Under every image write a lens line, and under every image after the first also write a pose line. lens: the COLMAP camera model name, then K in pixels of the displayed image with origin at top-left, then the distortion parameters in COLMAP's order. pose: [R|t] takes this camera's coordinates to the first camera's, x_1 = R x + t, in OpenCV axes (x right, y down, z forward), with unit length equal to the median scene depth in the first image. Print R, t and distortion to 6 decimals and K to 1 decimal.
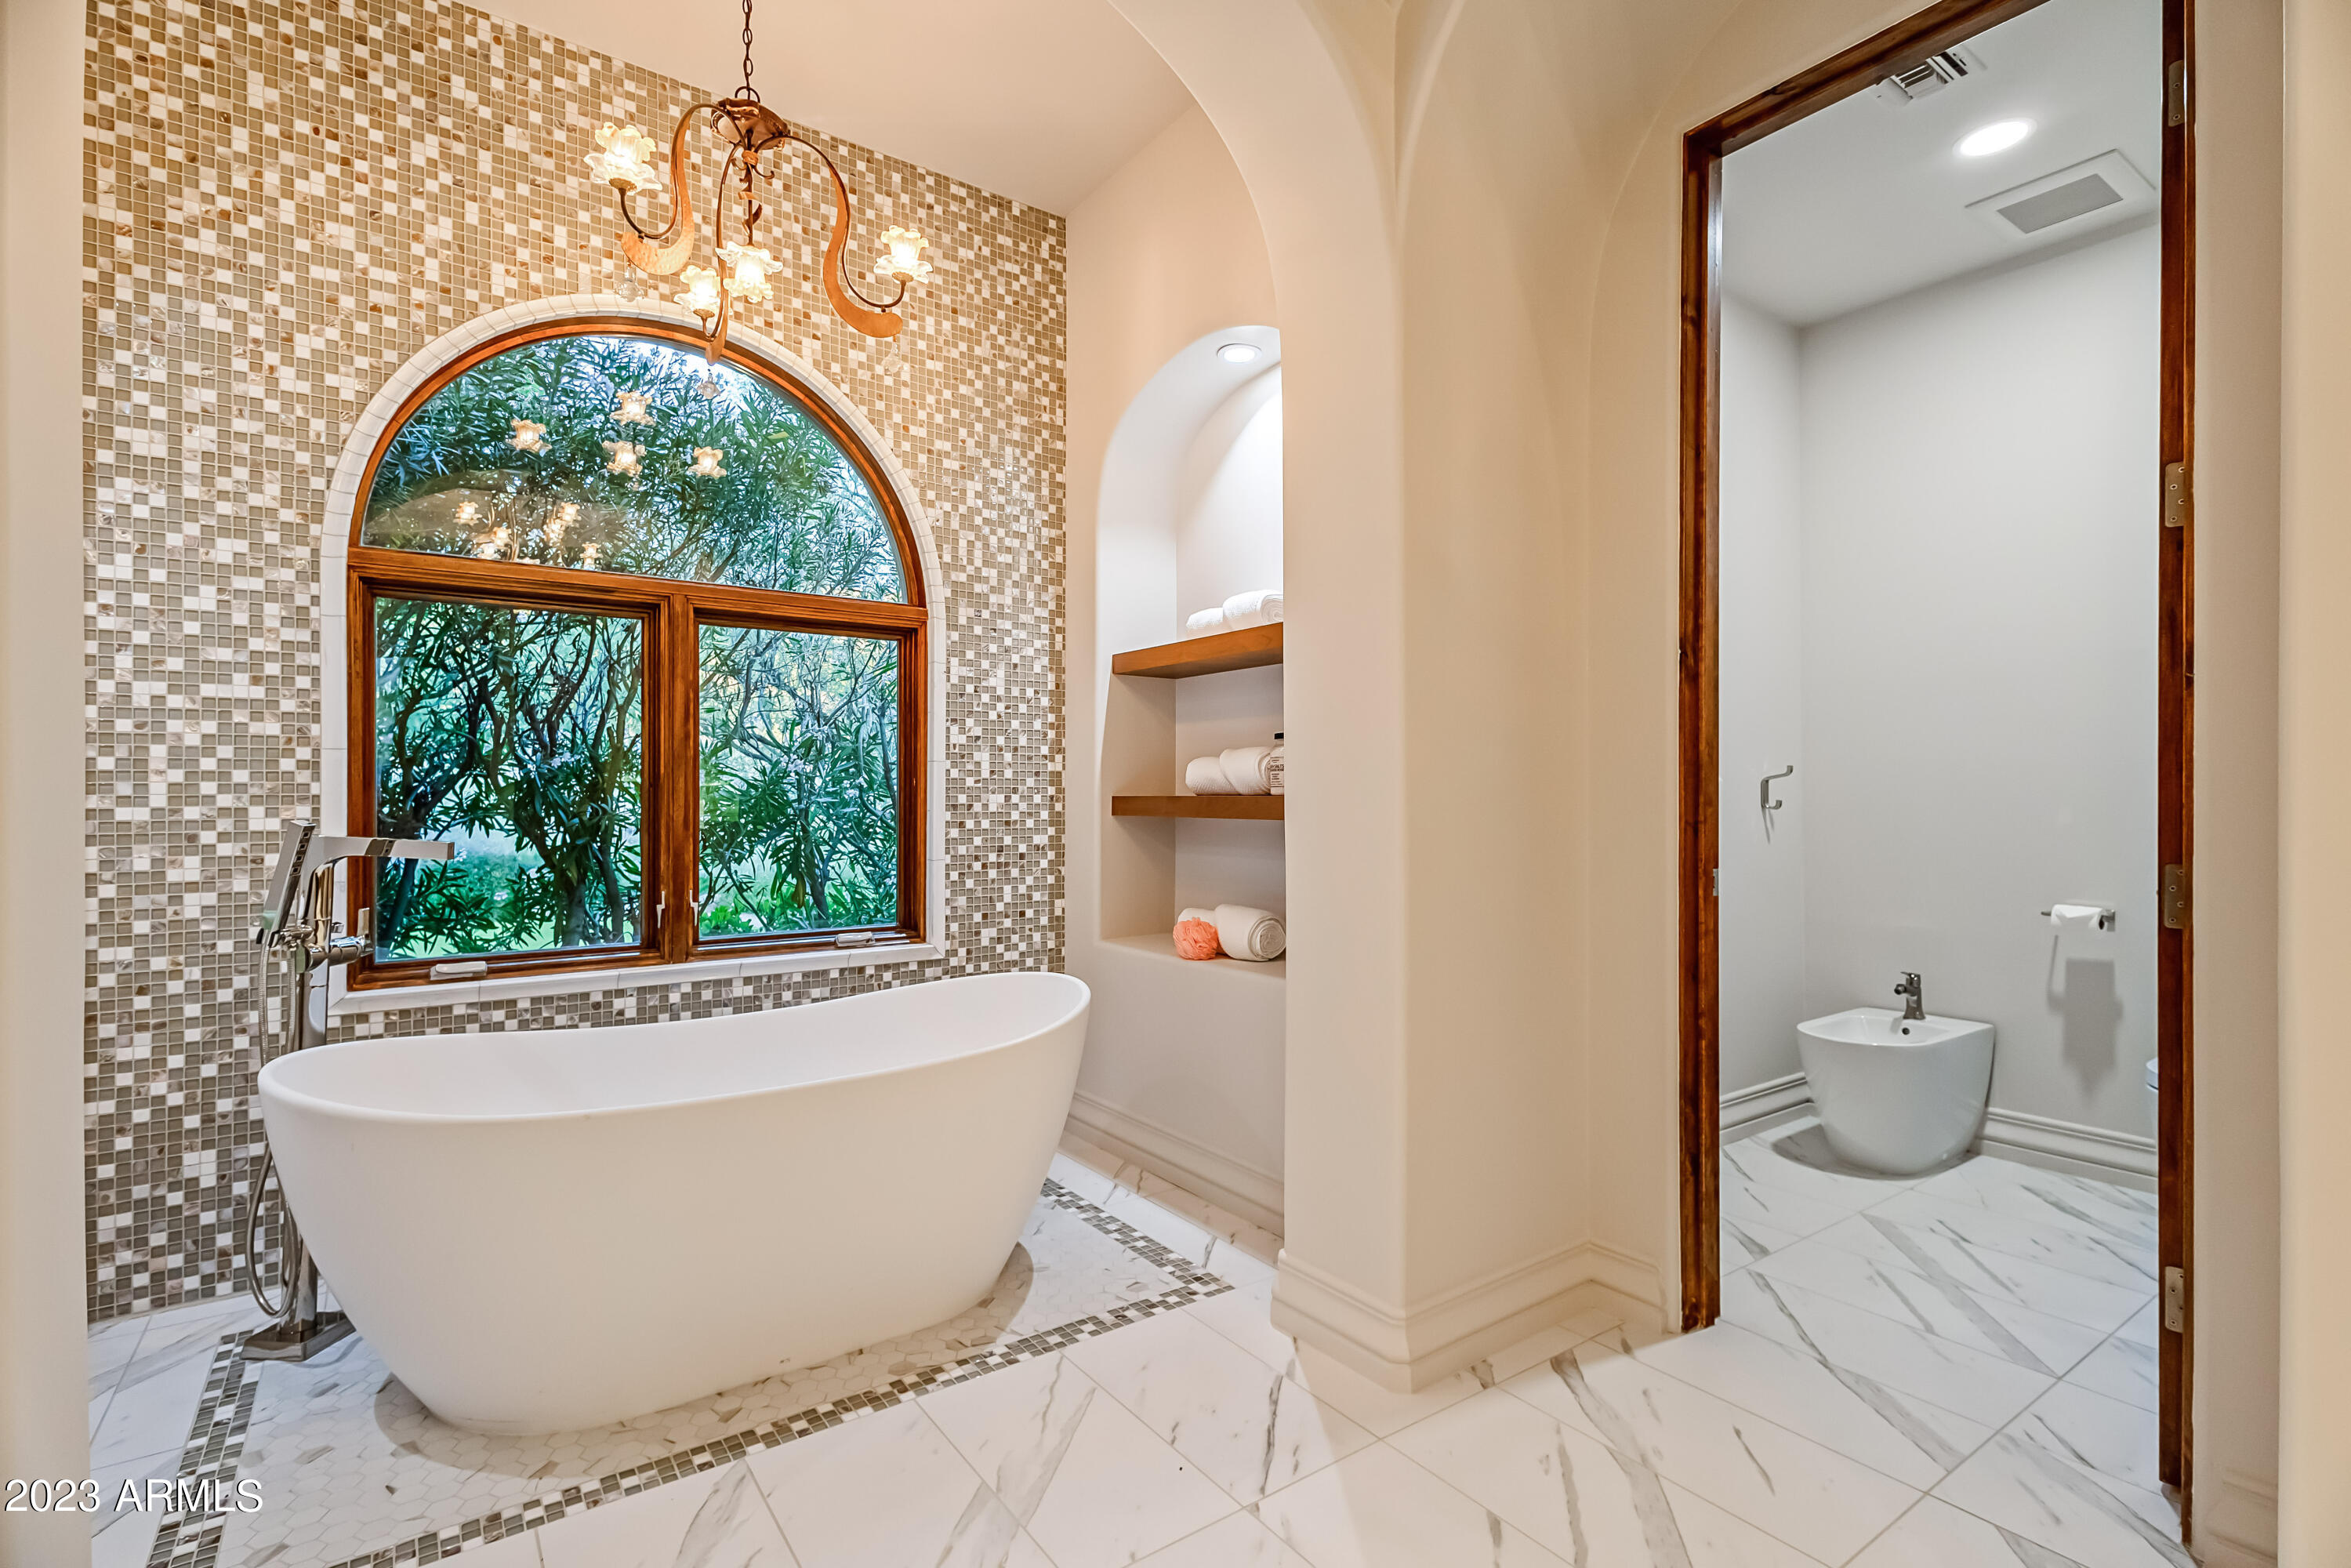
lens RADIAL K [[1097.4, 0, 1175.7], [0, 1097.4, 791.8], [0, 0, 1]] dist [0.010985, -0.003146]
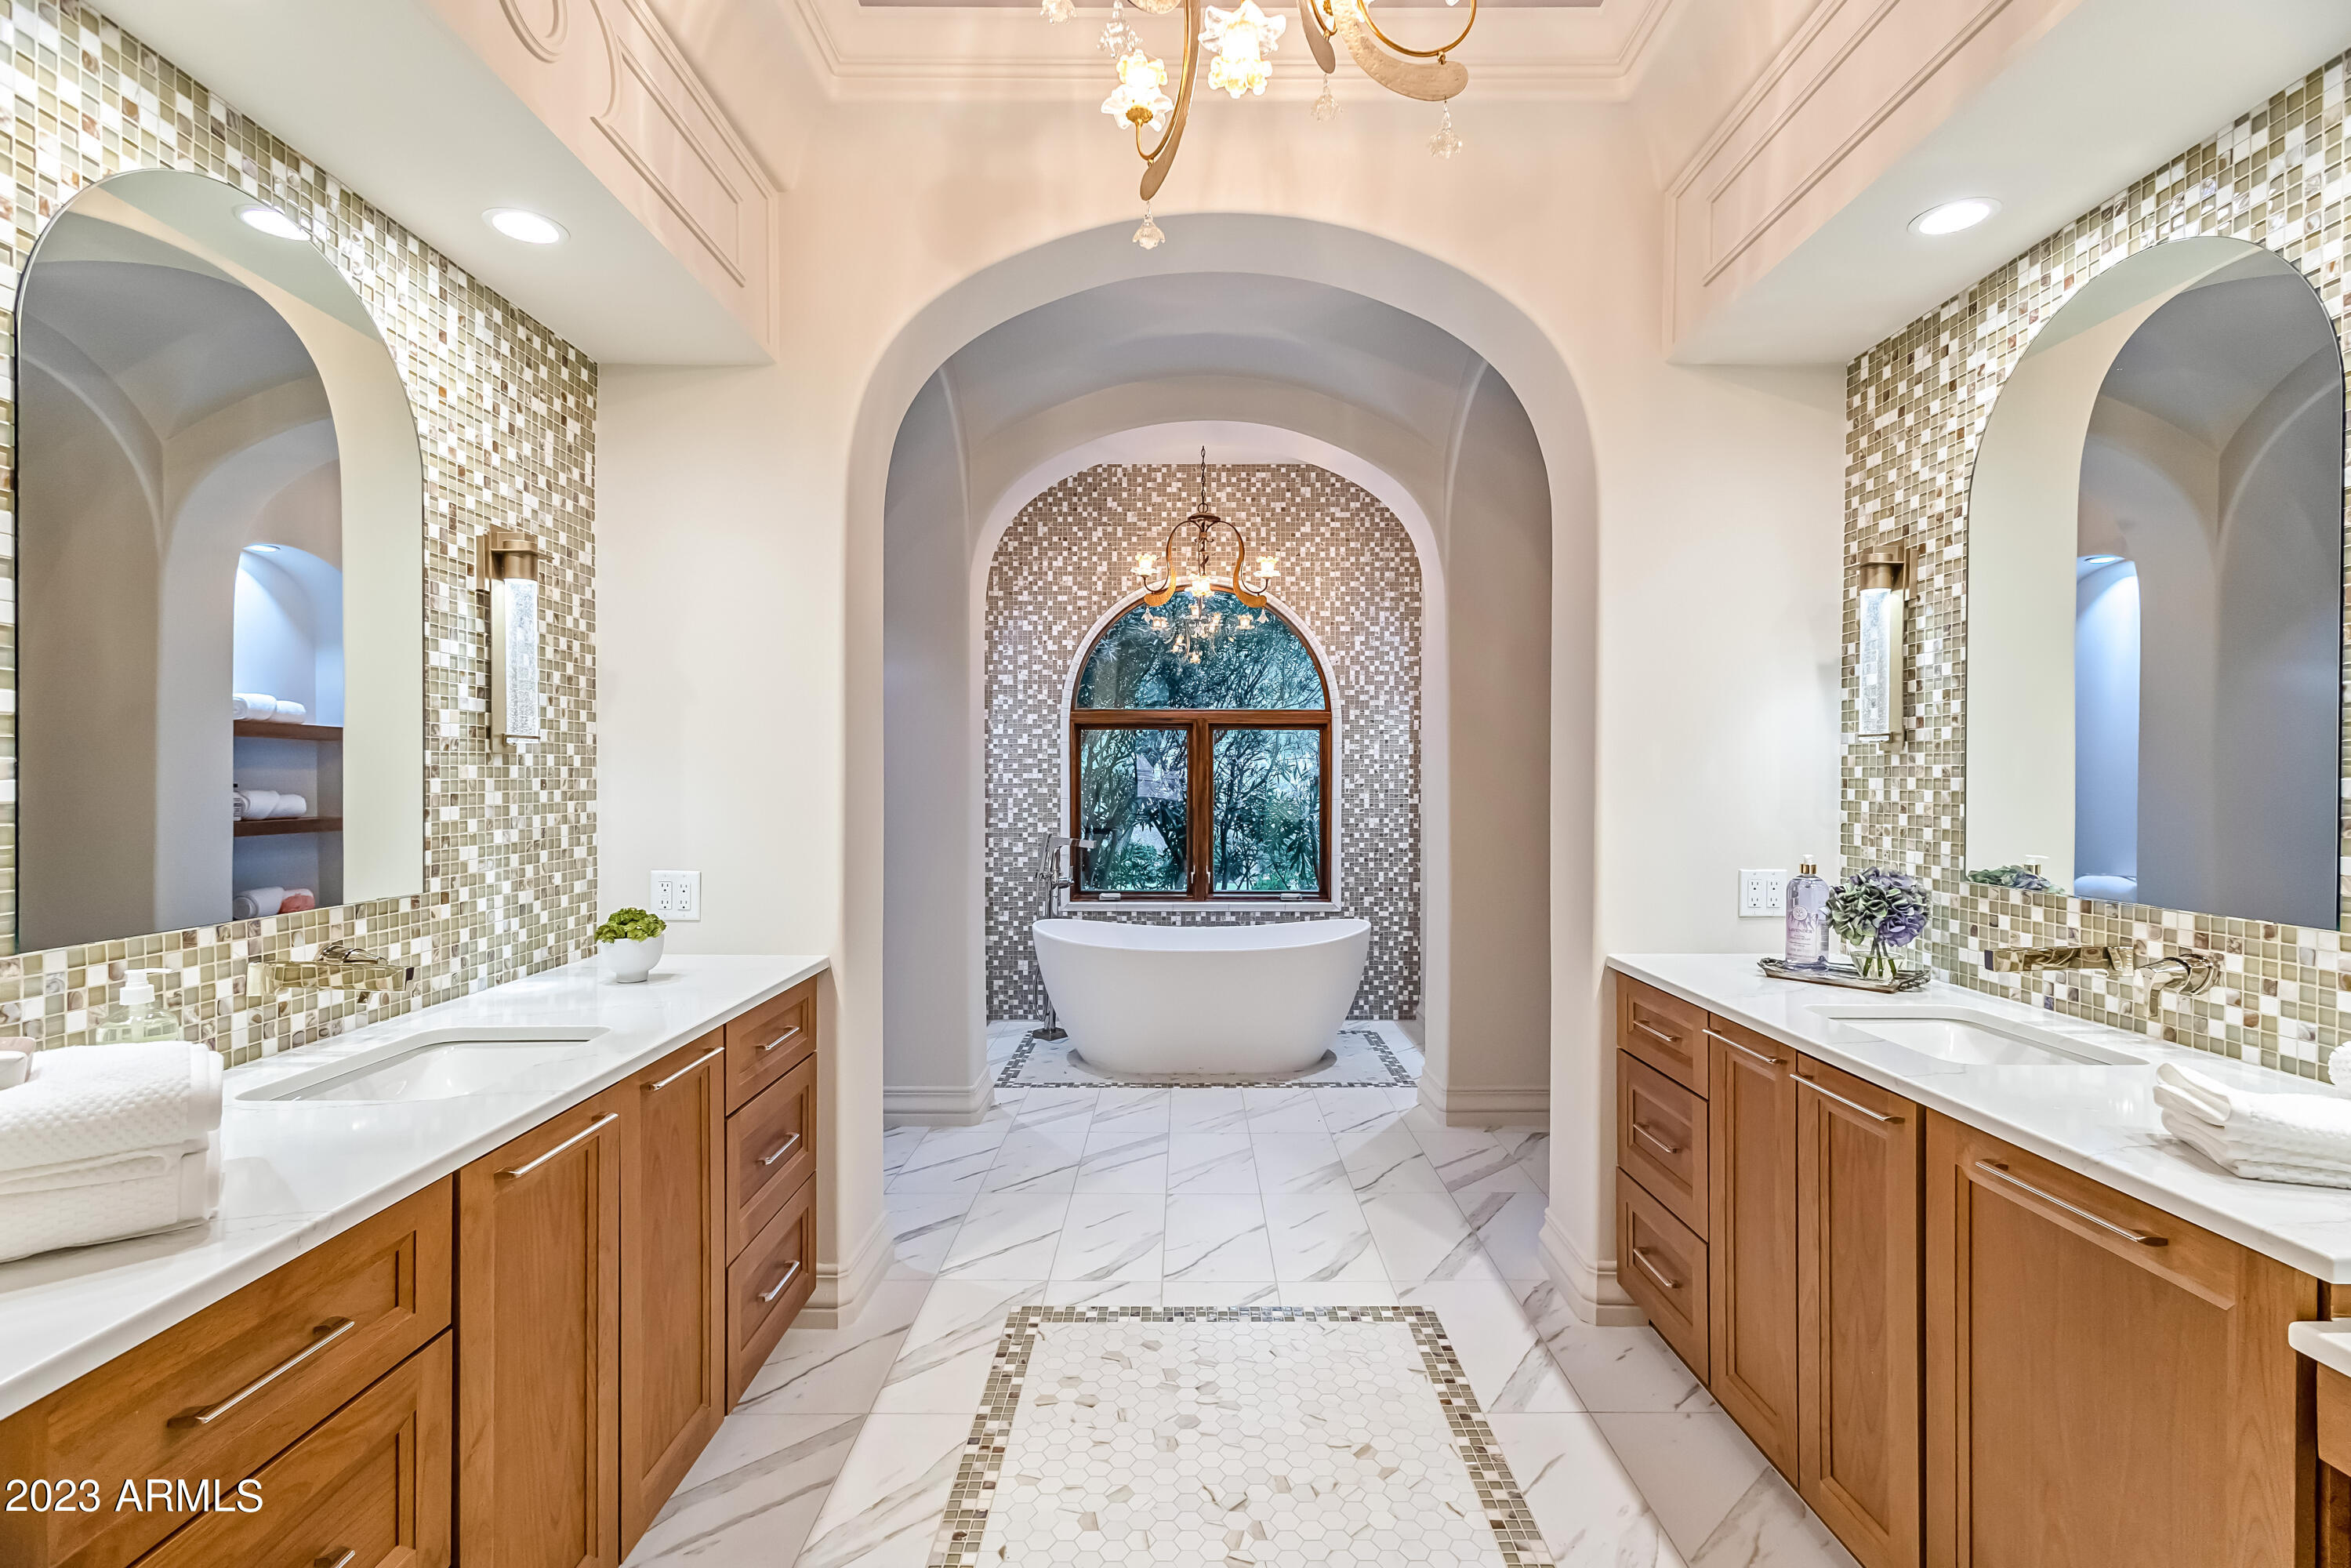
lens RADIAL K [[1097.4, 0, 1179.2], [0, 1097.4, 779.1], [0, 0, 1]] dist [0.010985, -0.003146]
pose [[0.814870, 0.003157, -0.579635, 0.771271], [-0.000252, 0.999987, 0.005092, -0.088859], [0.579644, -0.004003, 0.814860, -0.747318]]
